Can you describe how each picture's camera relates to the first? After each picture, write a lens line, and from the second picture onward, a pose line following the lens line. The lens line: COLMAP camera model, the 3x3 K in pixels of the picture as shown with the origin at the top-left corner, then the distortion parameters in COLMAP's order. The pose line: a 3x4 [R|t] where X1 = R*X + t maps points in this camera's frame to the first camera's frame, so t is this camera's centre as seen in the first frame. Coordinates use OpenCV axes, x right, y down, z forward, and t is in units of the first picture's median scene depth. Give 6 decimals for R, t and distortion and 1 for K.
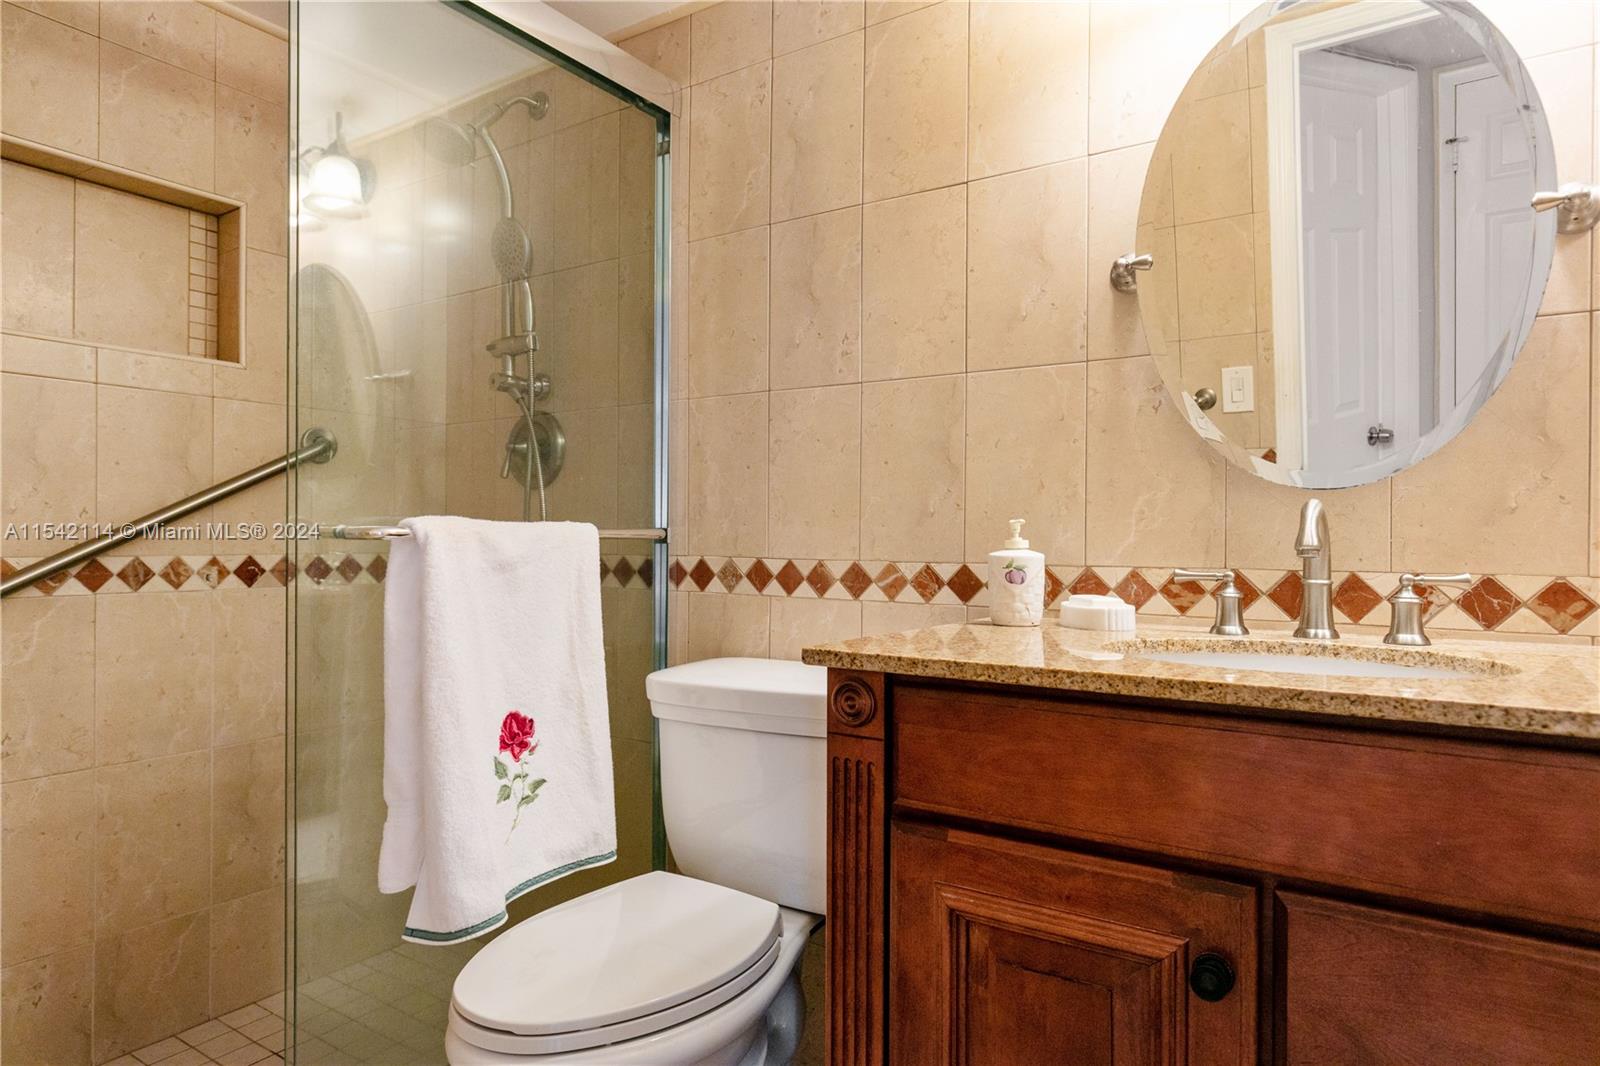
lens RADIAL K [[943.3, 0, 800.0], [0, 943.3, 533.0], [0, 0, 1]] dist [-0.000854, 0.000770]
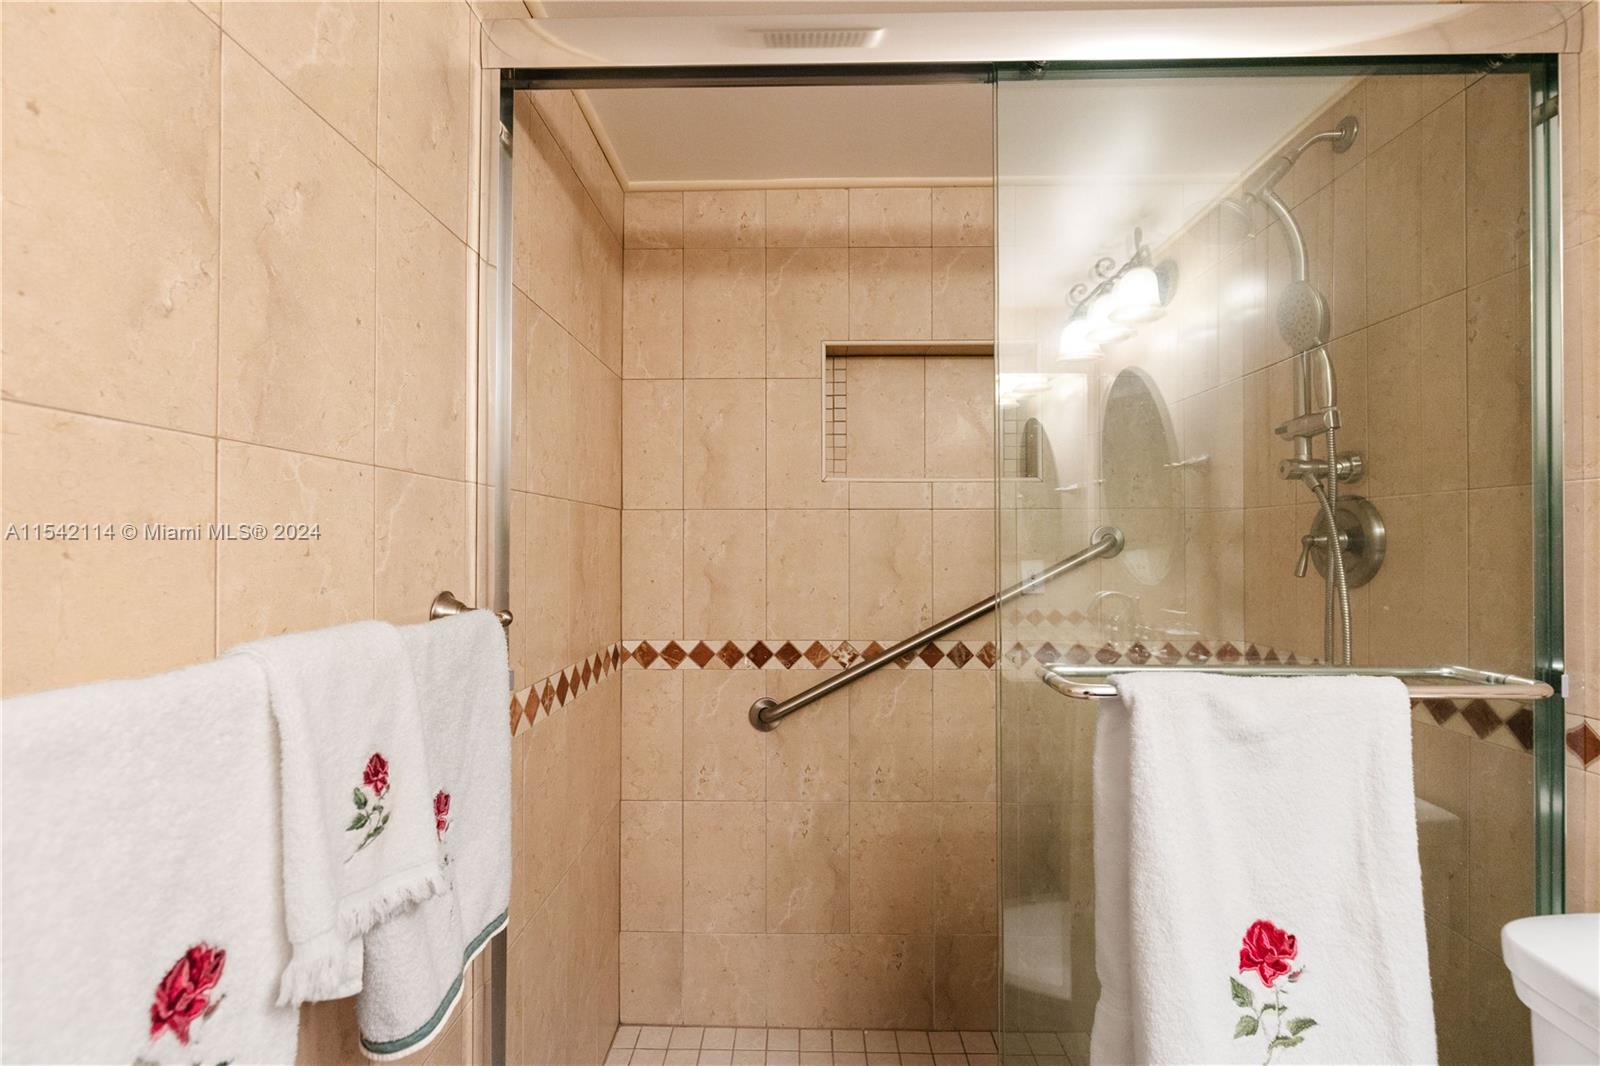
lens RADIAL K [[718.3, 0, 799.4], [0, 718.3, 537.6], [0, 0, 1]] dist [0.002508, -0.000283]
pose [[0.542456, -0.010872, -0.840014, -0.004171], [0.004585, 0.999940, -0.009981, -0.106820], [0.840071, 0.001563, 0.542473, 0.291601]]
